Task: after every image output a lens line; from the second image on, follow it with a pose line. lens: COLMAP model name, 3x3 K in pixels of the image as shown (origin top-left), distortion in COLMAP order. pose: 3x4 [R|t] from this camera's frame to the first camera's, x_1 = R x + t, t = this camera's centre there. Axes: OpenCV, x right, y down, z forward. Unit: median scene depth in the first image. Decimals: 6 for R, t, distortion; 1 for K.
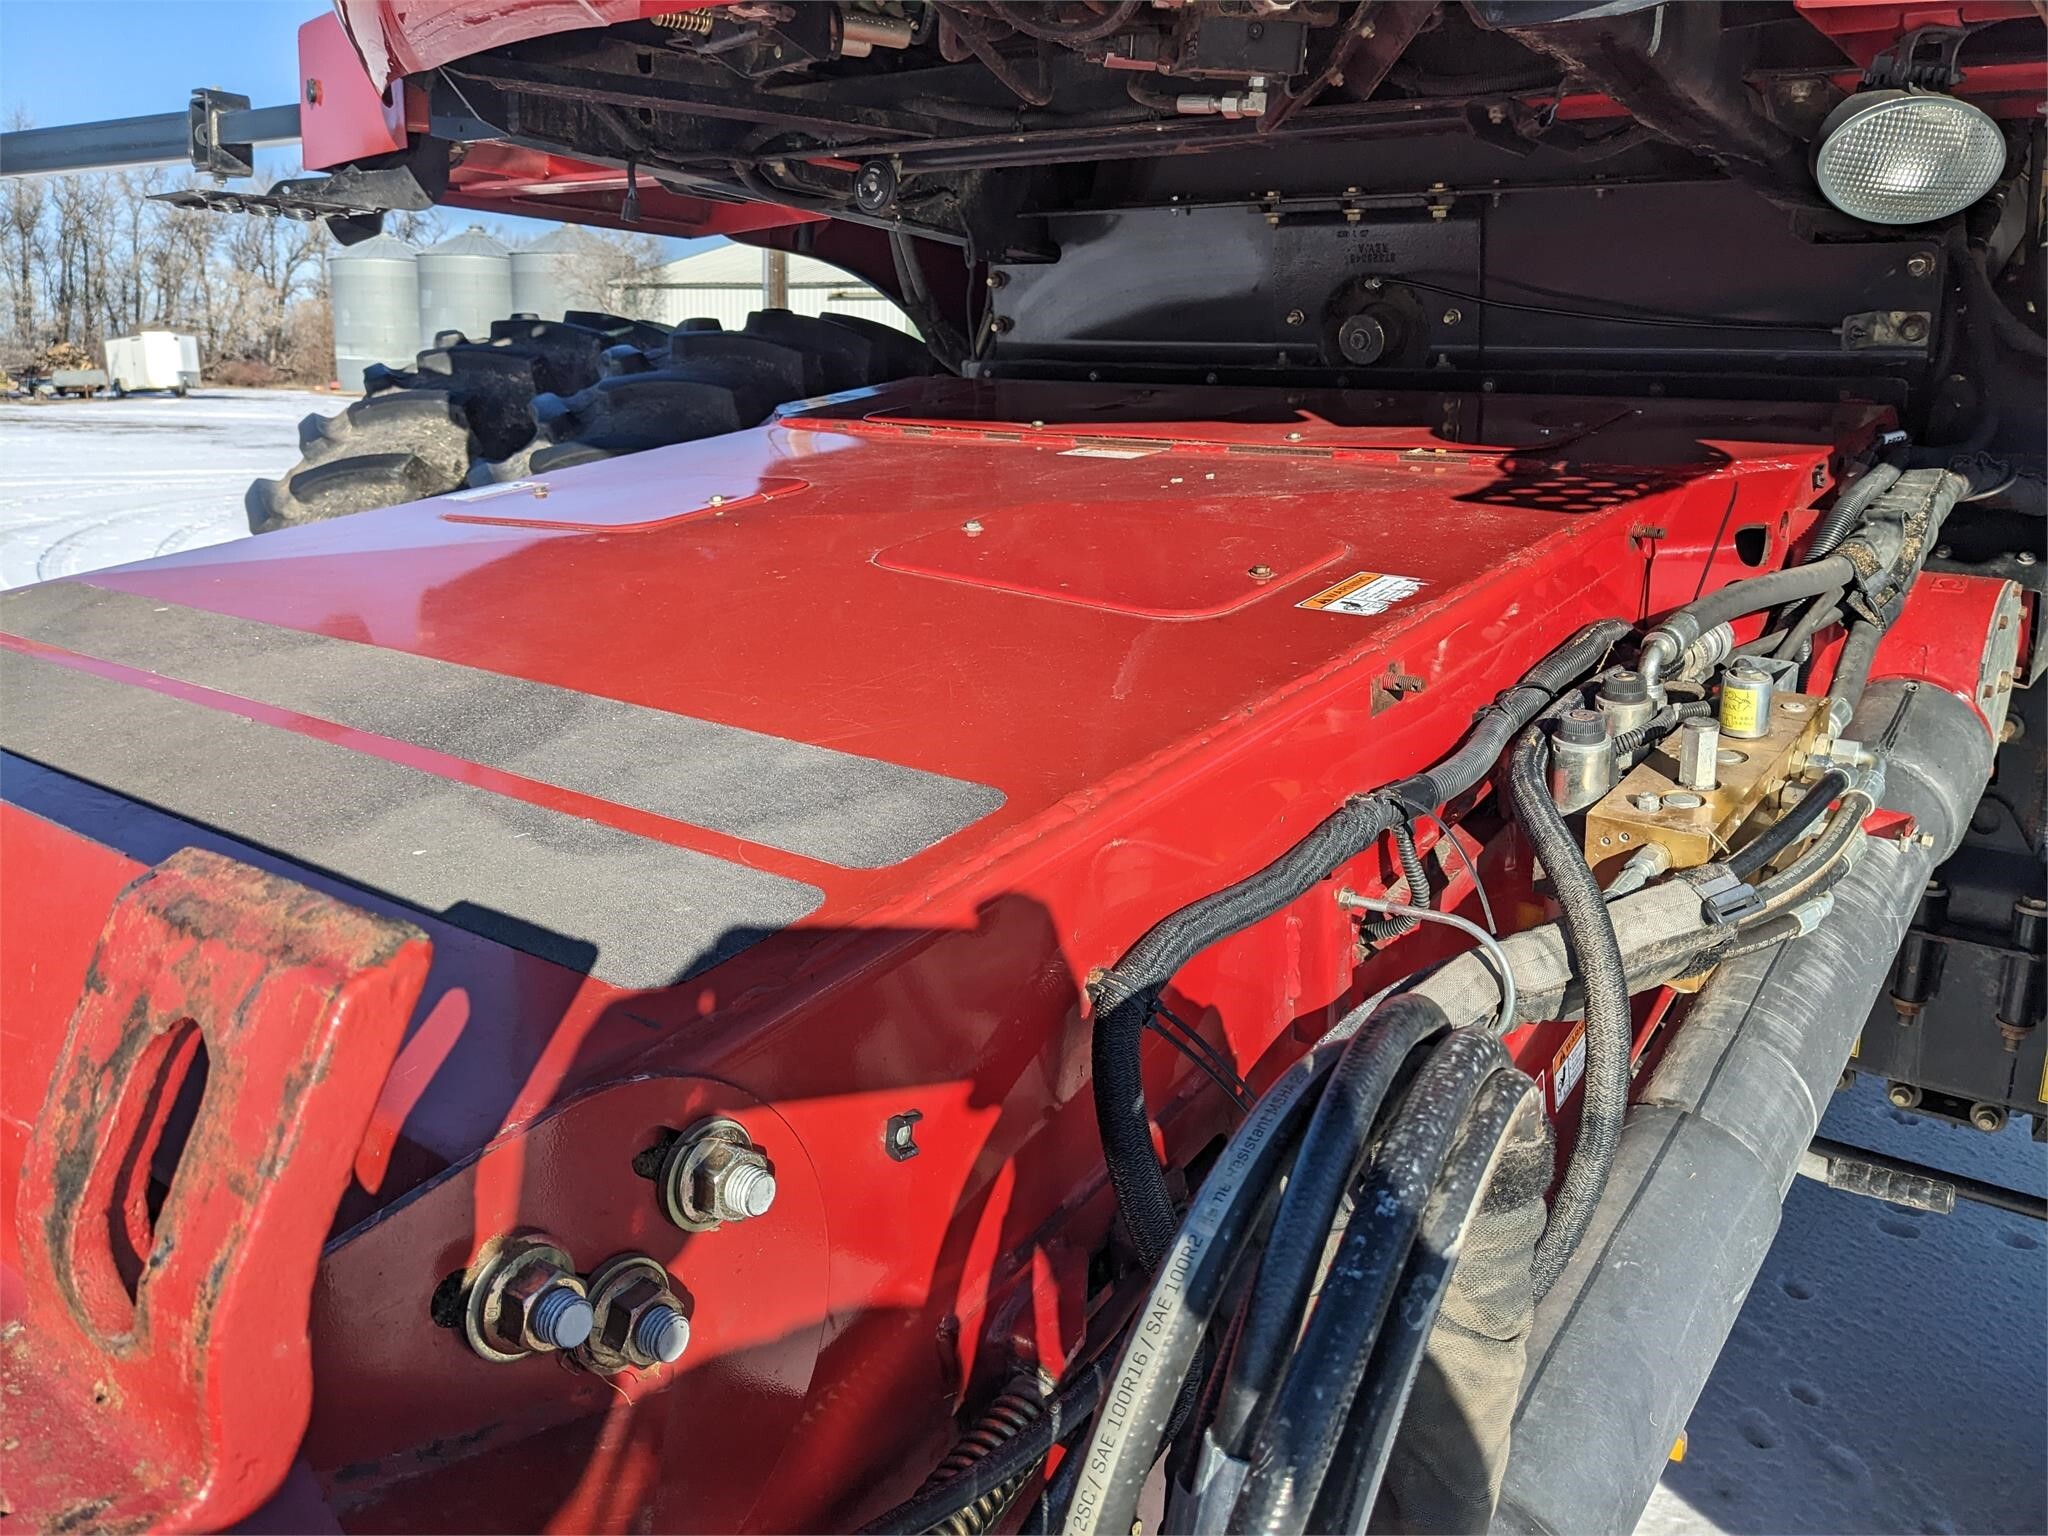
lens RADIAL K [[1642.9, 0, 1013.3], [0, 1642.9, 735.4], [0, 0, 1]] dist [0.009920, -0.005532]
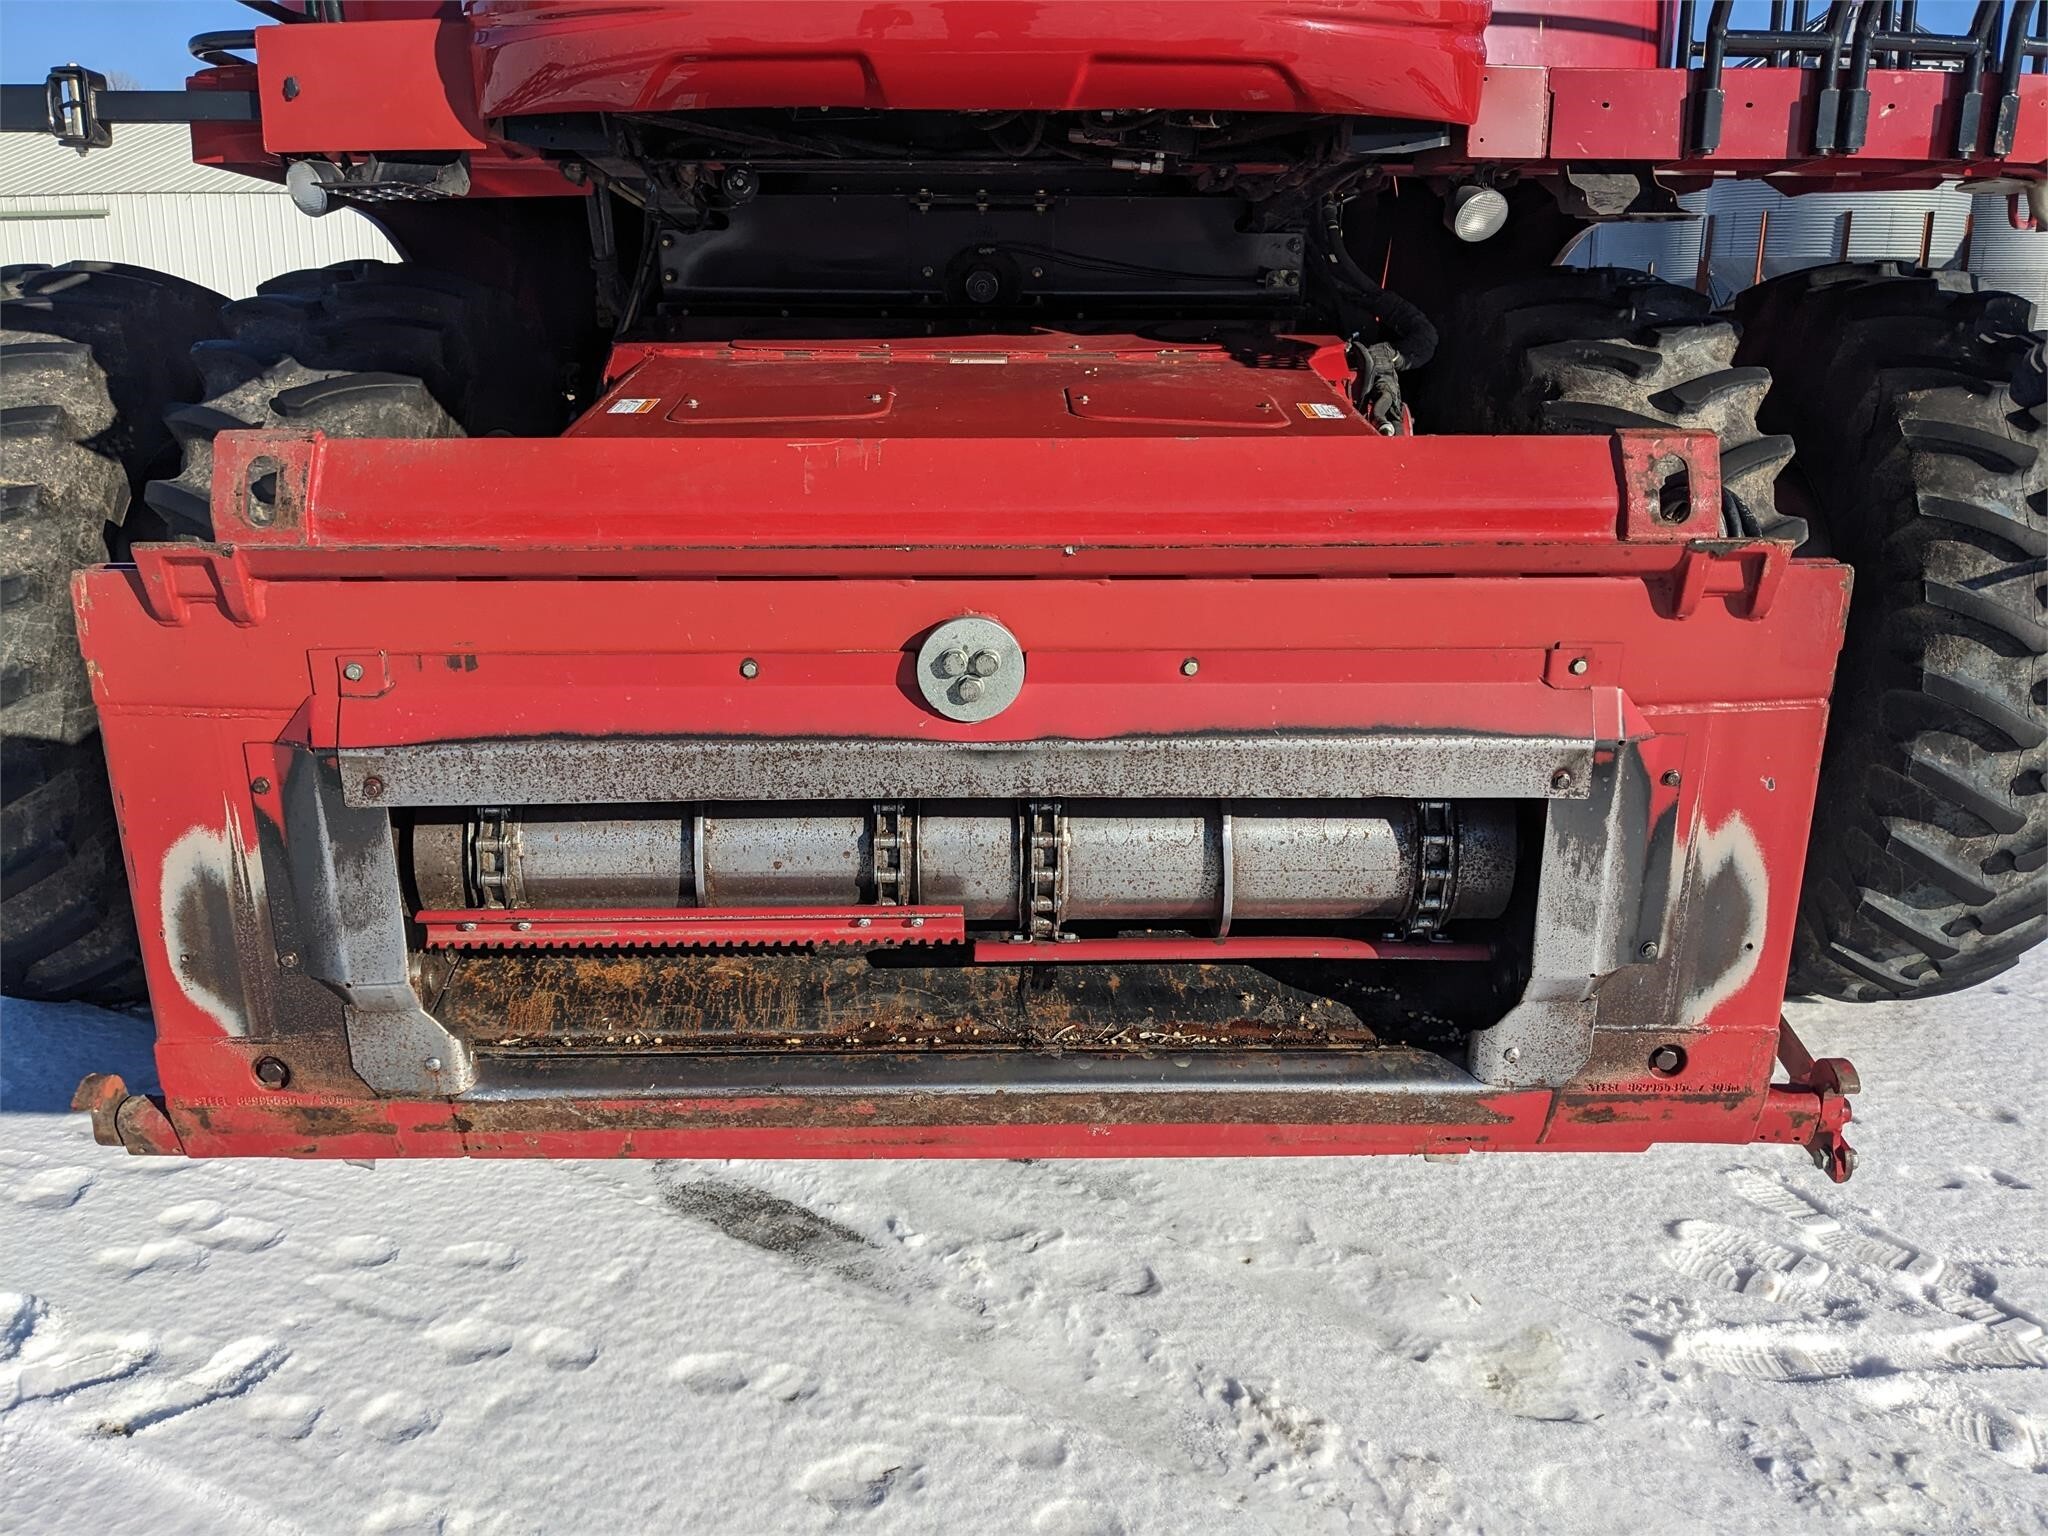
lens RADIAL K [[1643.3, 0, 1024.6], [0, 1643.3, 746.0], [0, 0, 1]] dist [0.055687, -0.091352]
pose [[0.773748, -0.180842, 0.607133, -0.875581], [0.152833, 0.983368, 0.098133, 0.043976], [-0.614781, 0.016860, 0.788518, -0.278042]]
